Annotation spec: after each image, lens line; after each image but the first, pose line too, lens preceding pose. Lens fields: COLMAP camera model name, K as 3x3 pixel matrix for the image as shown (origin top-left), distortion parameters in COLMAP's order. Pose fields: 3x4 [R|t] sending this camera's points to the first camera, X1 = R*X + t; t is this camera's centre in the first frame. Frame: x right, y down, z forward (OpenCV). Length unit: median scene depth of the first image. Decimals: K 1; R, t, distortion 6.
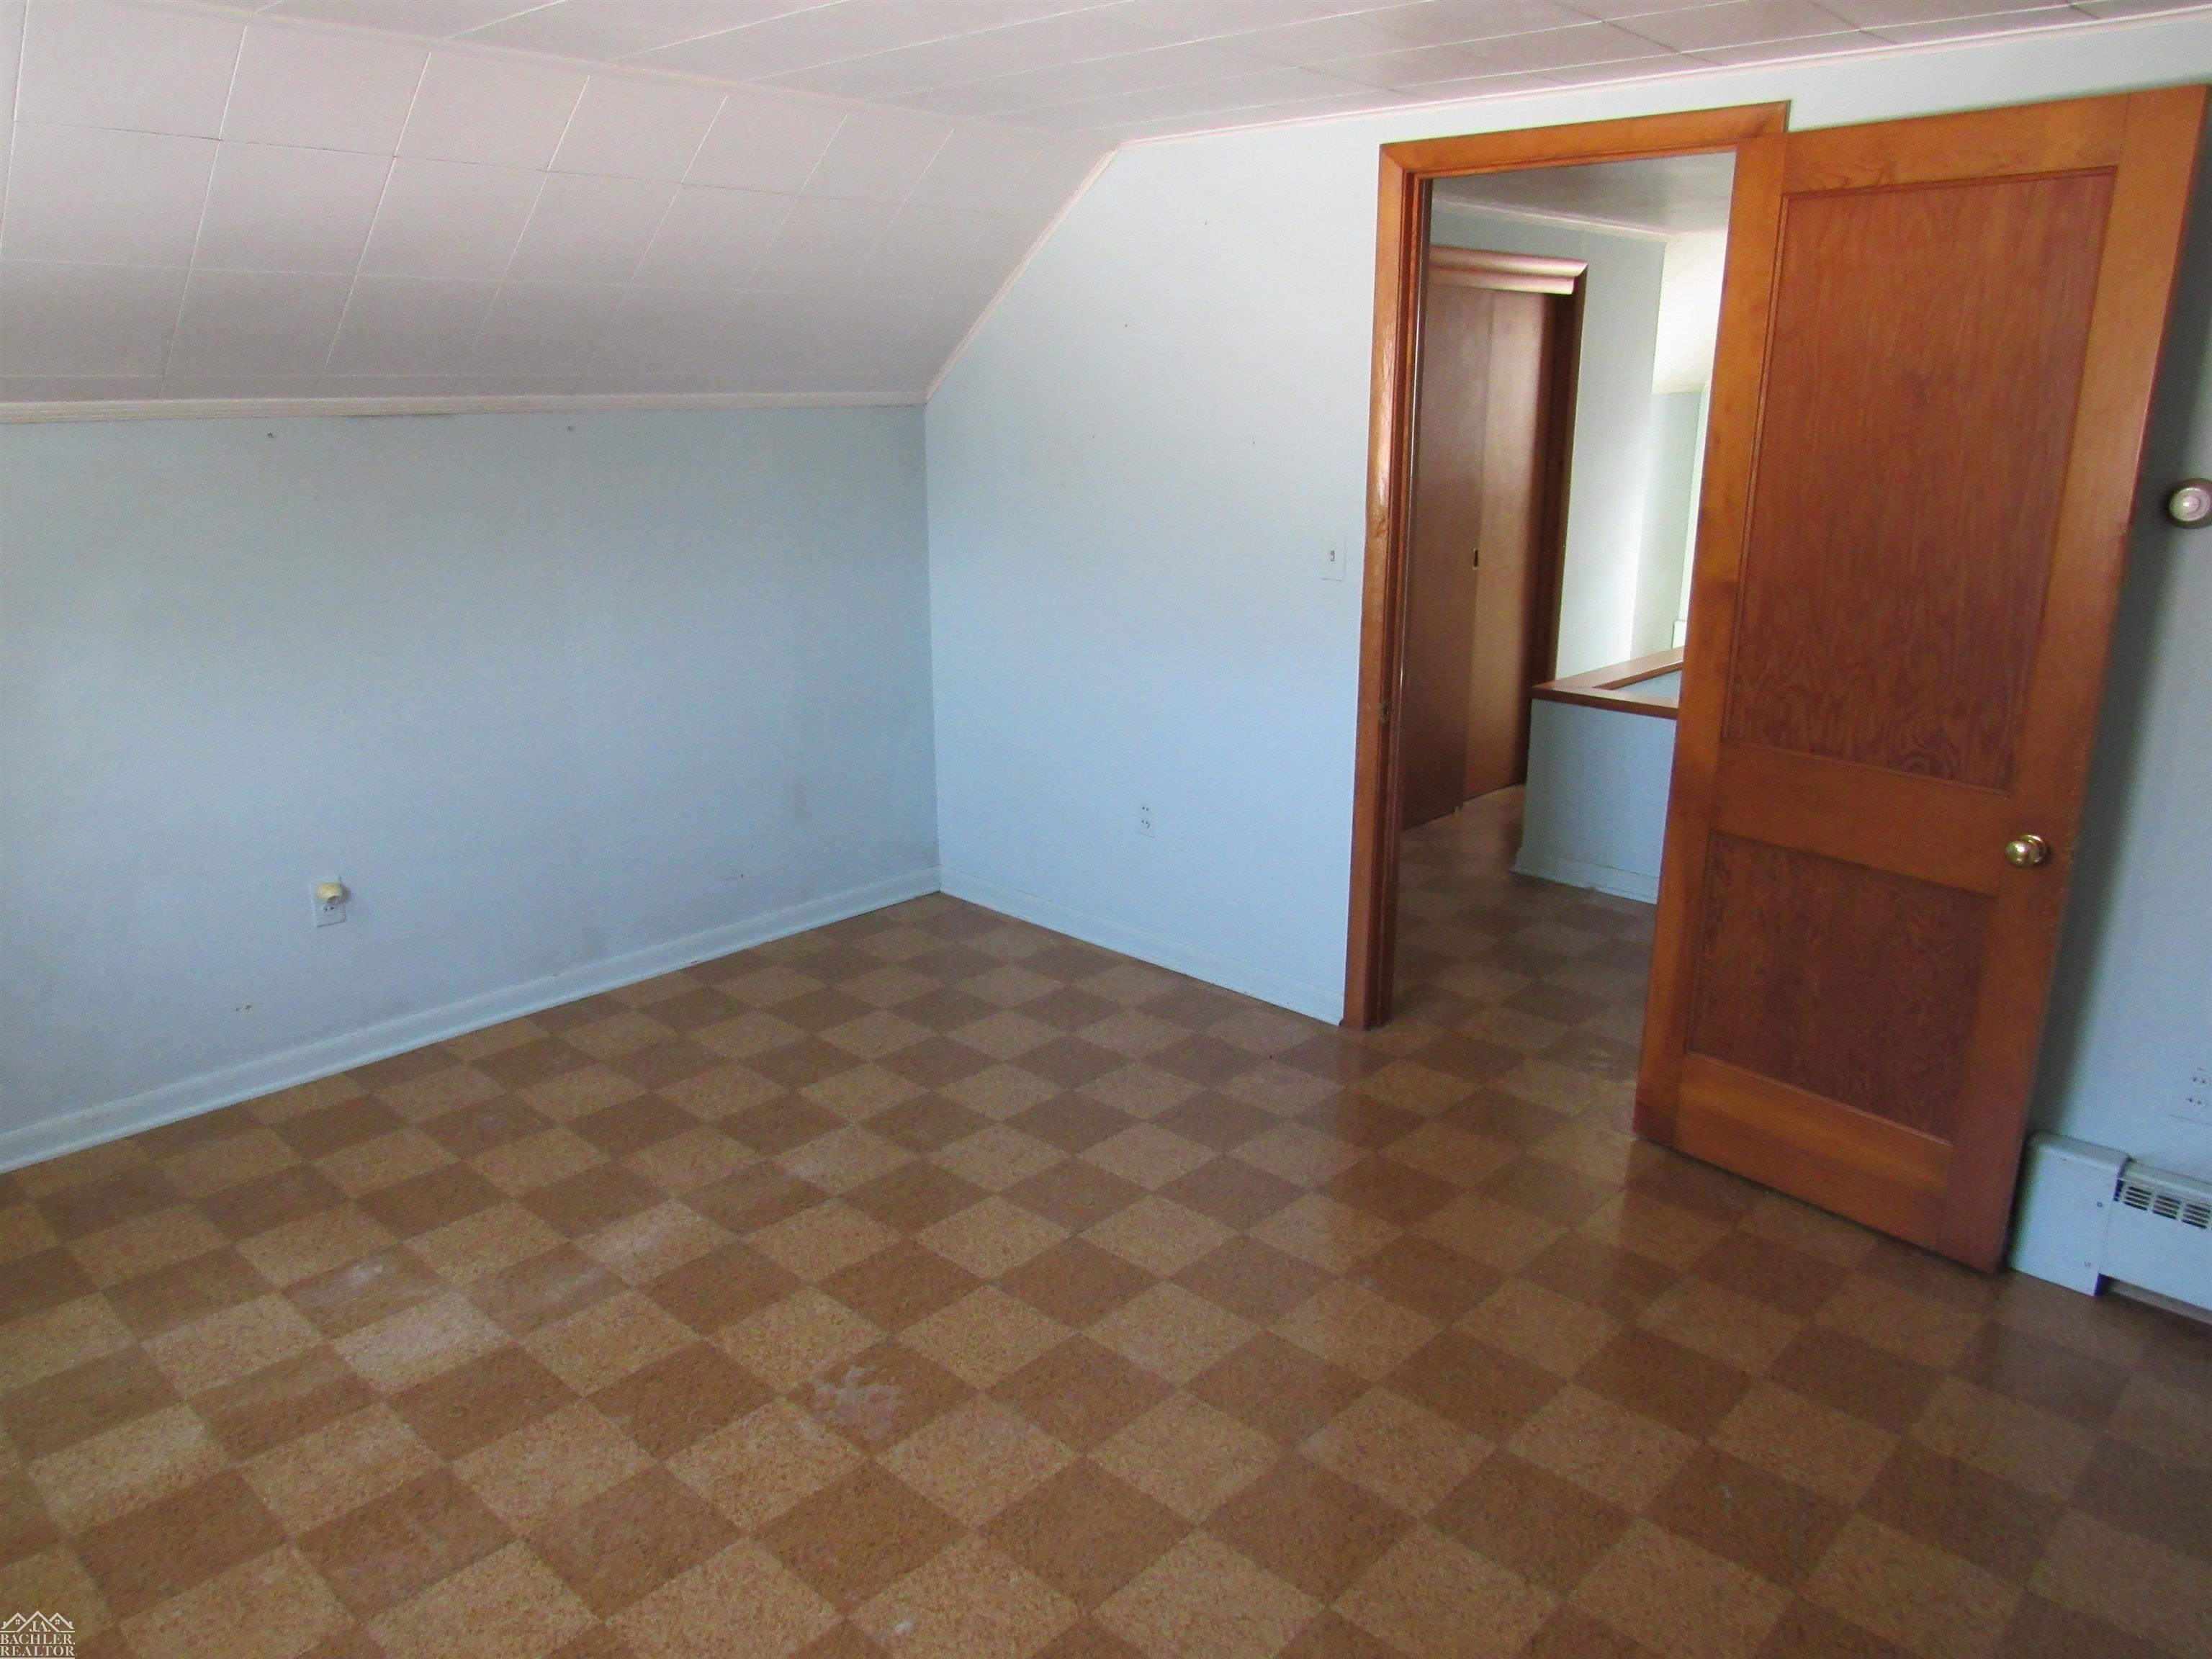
lens RADIAL K [[1585.4, 0, 1092.9], [0, 1585.4, 826.9], [0, 0, 1]] dist [-0.035989, 0.020184]
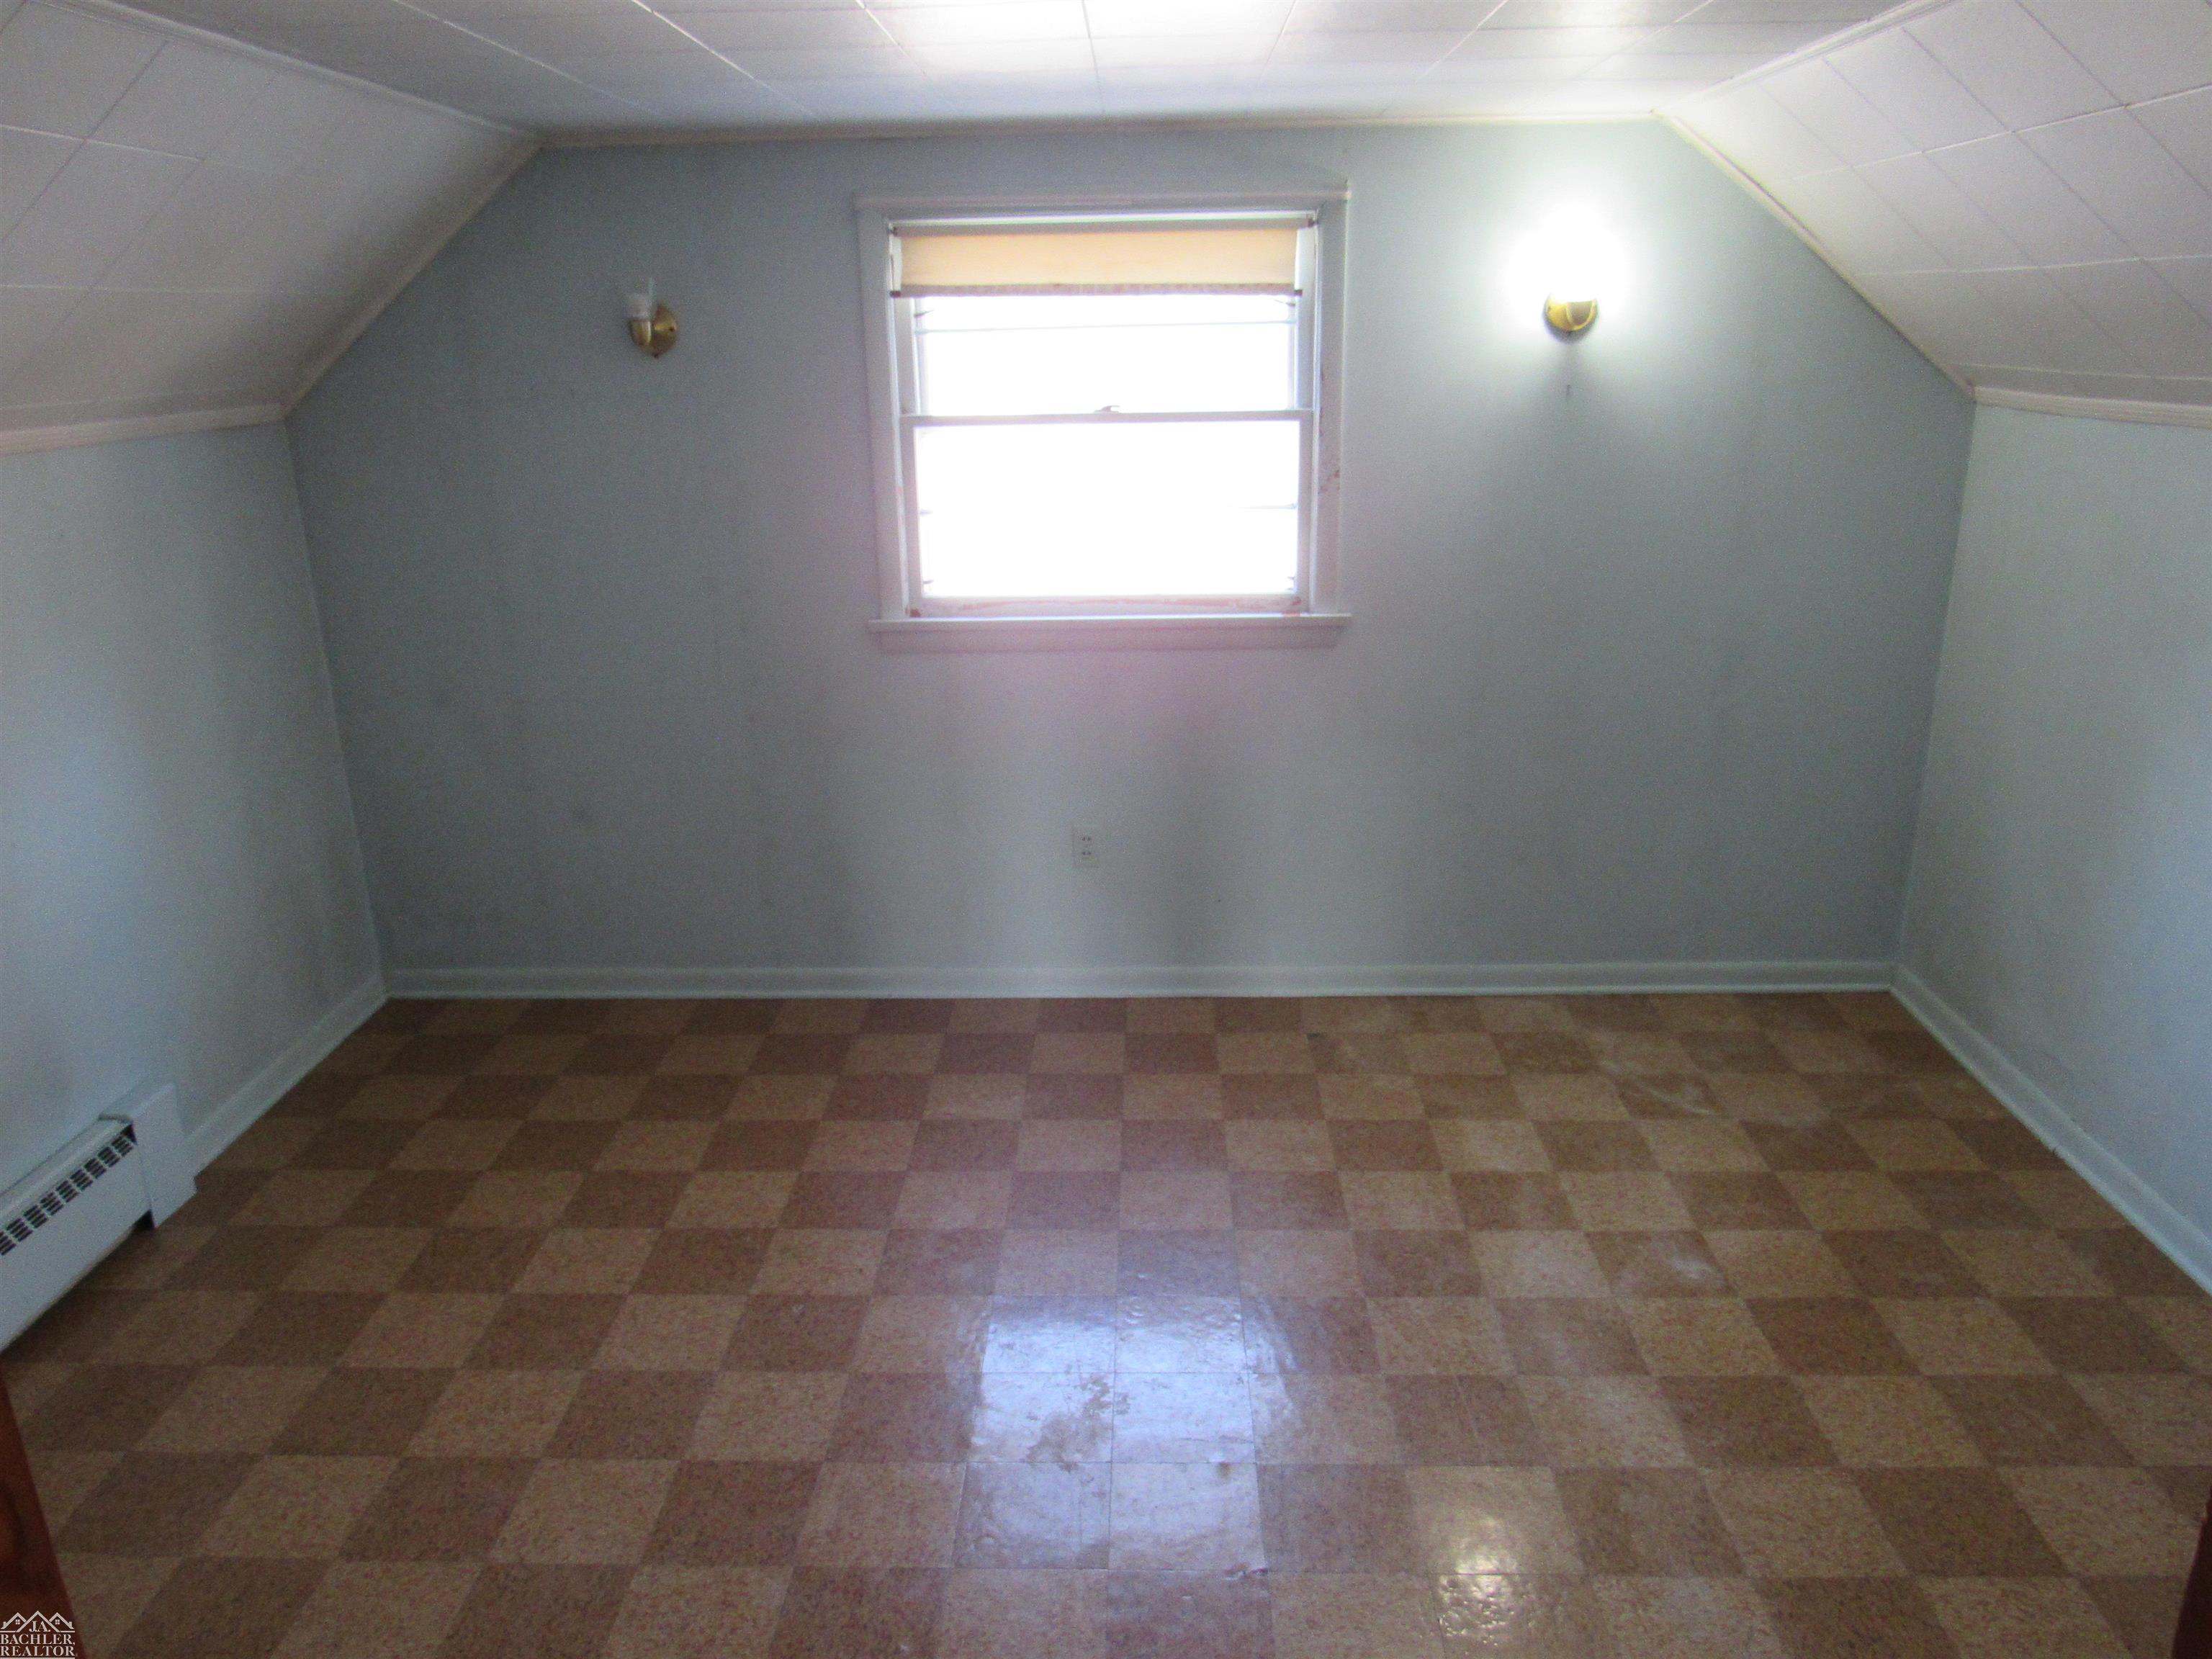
lens RADIAL K [[1585.4, 0, 1101.0], [0, 1585.4, 838.9], [0, 0, 1]] dist [-0.035989, 0.020184]
pose [[-0.746912, 0.212419, -0.630080, 0.416325], [-0.169148, 0.855725, 0.489002, -0.397830], [0.643049, 0.471818, -0.603221, 1.260363]]
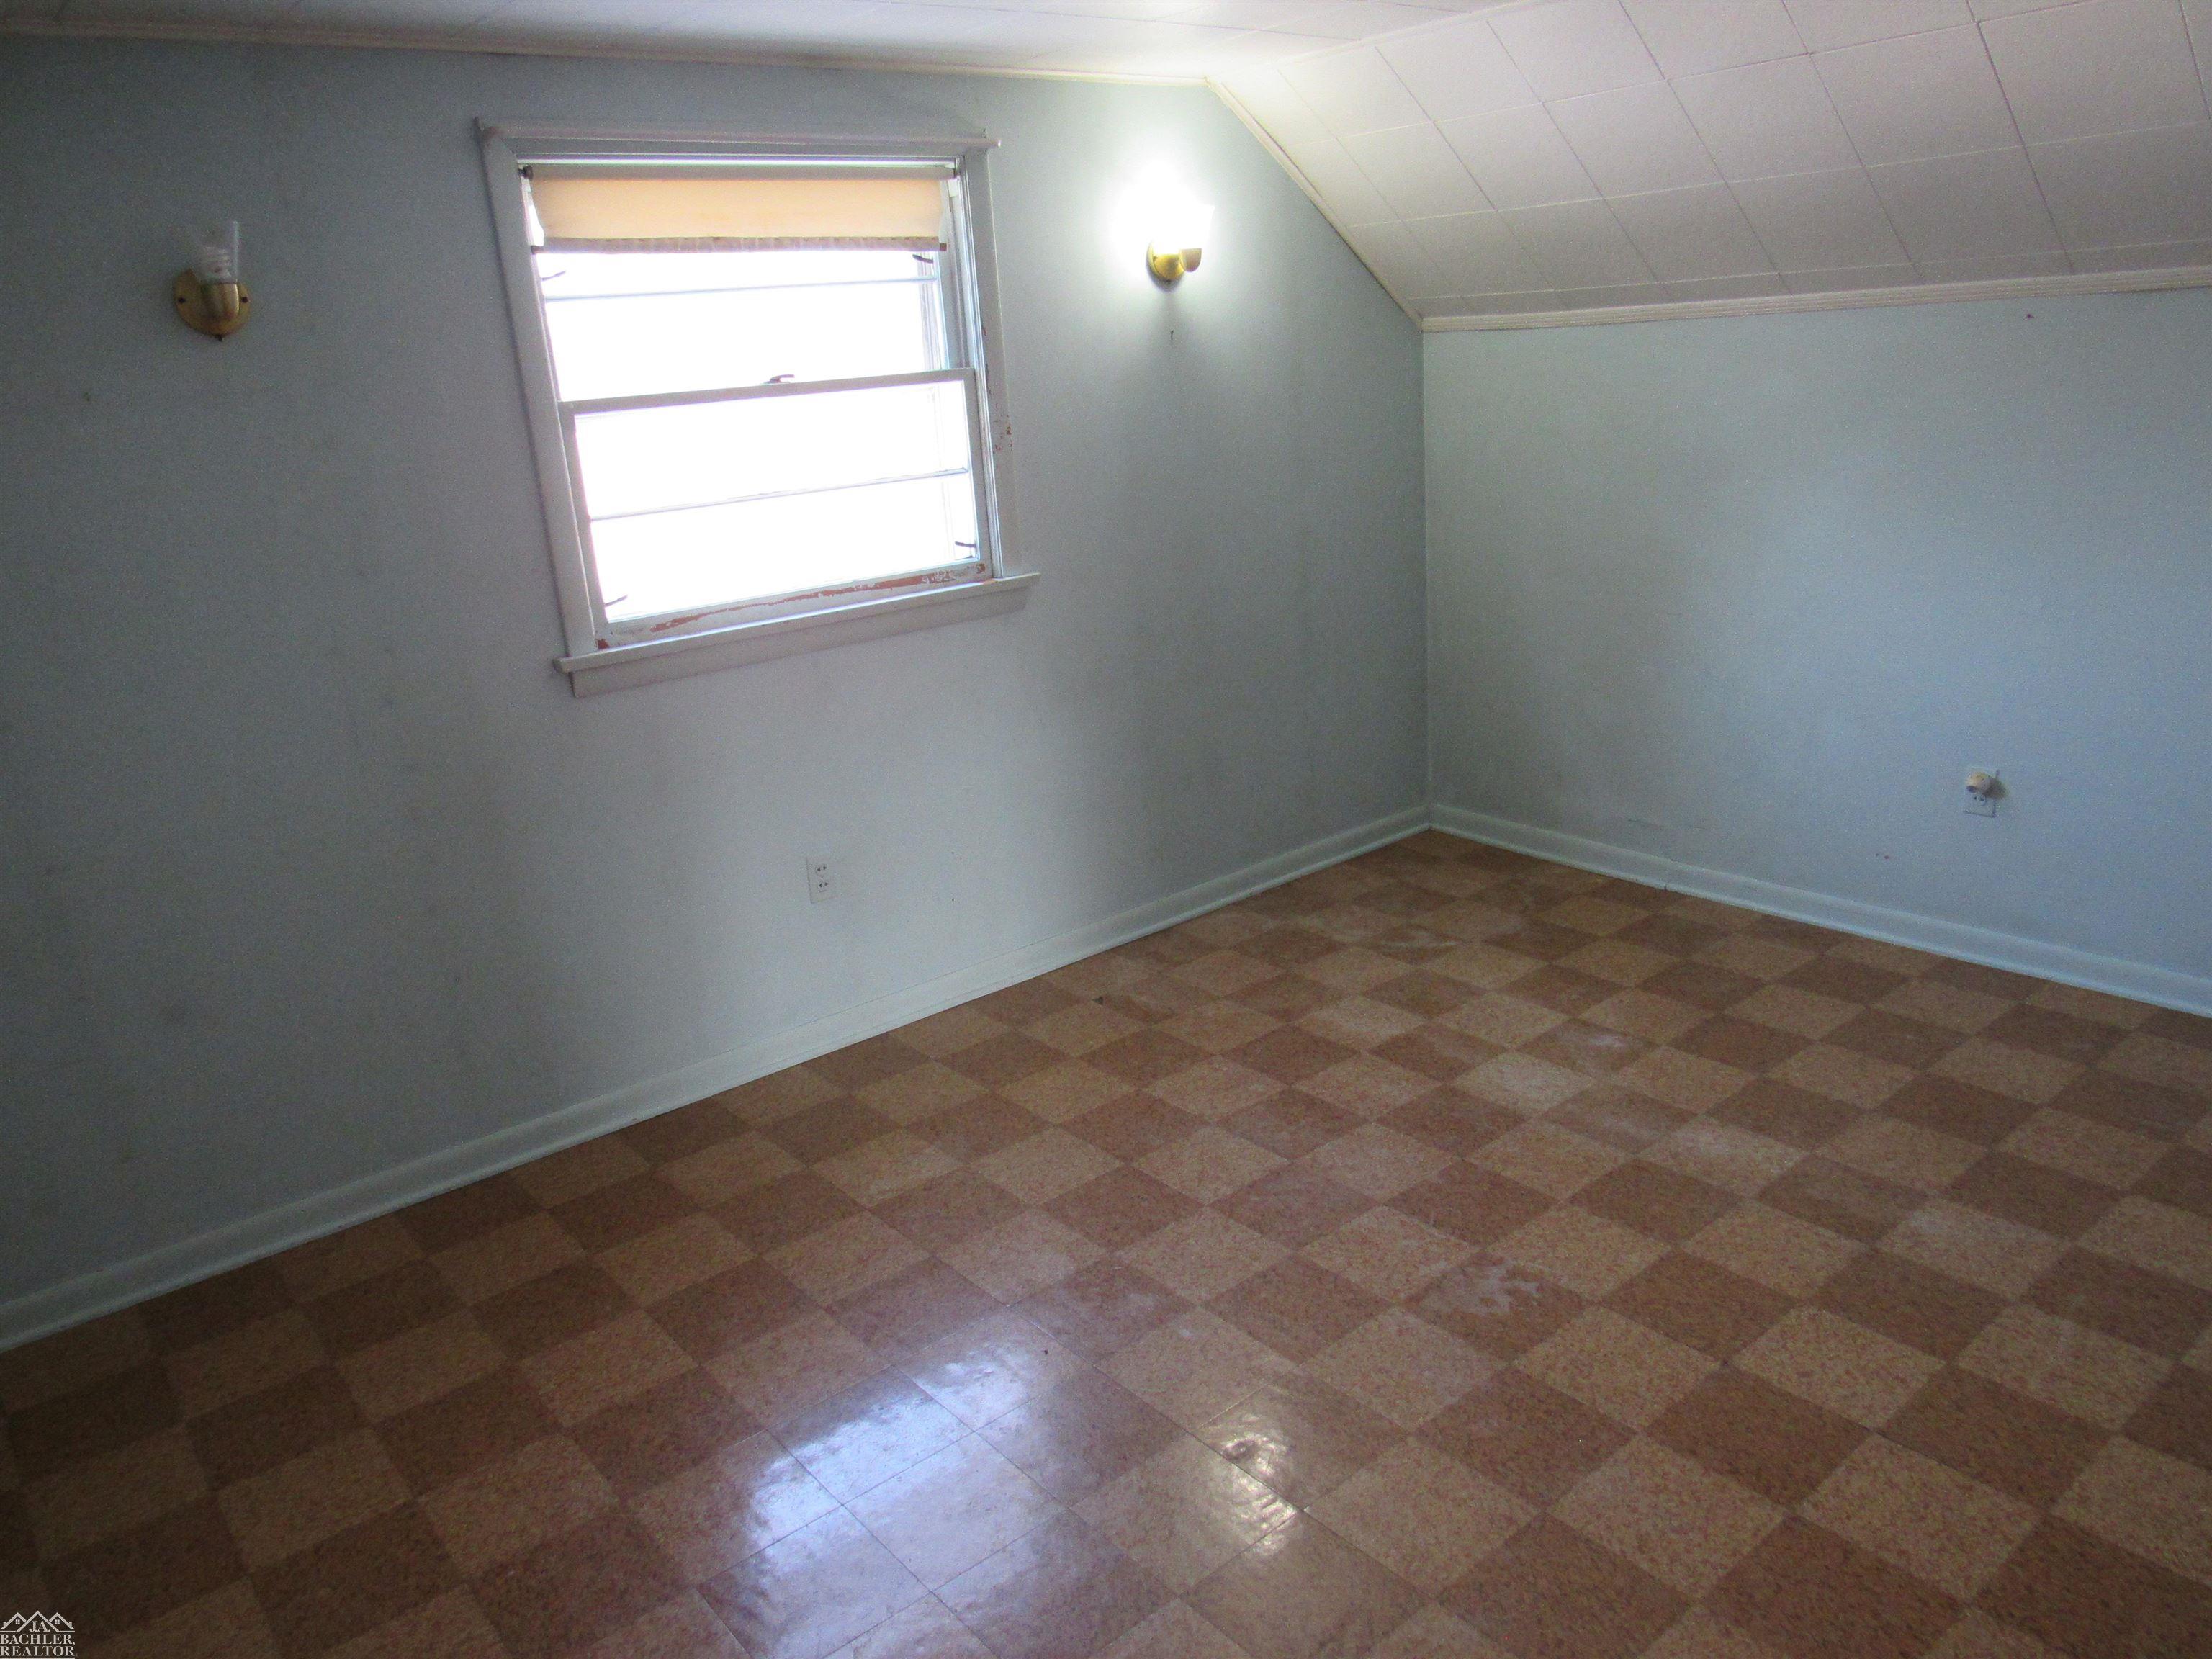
lens RADIAL K [[1585.4, 0, 1104.7], [0, 1585.4, 835.0], [0, 0, 1]] dist [-0.035989, 0.020184]
pose [[-0.126841, 0.301113, -0.945115, 0.683377], [-0.204850, 0.924319, 0.321980, -0.171562], [0.970540, 0.234447, -0.055558, 0.668809]]
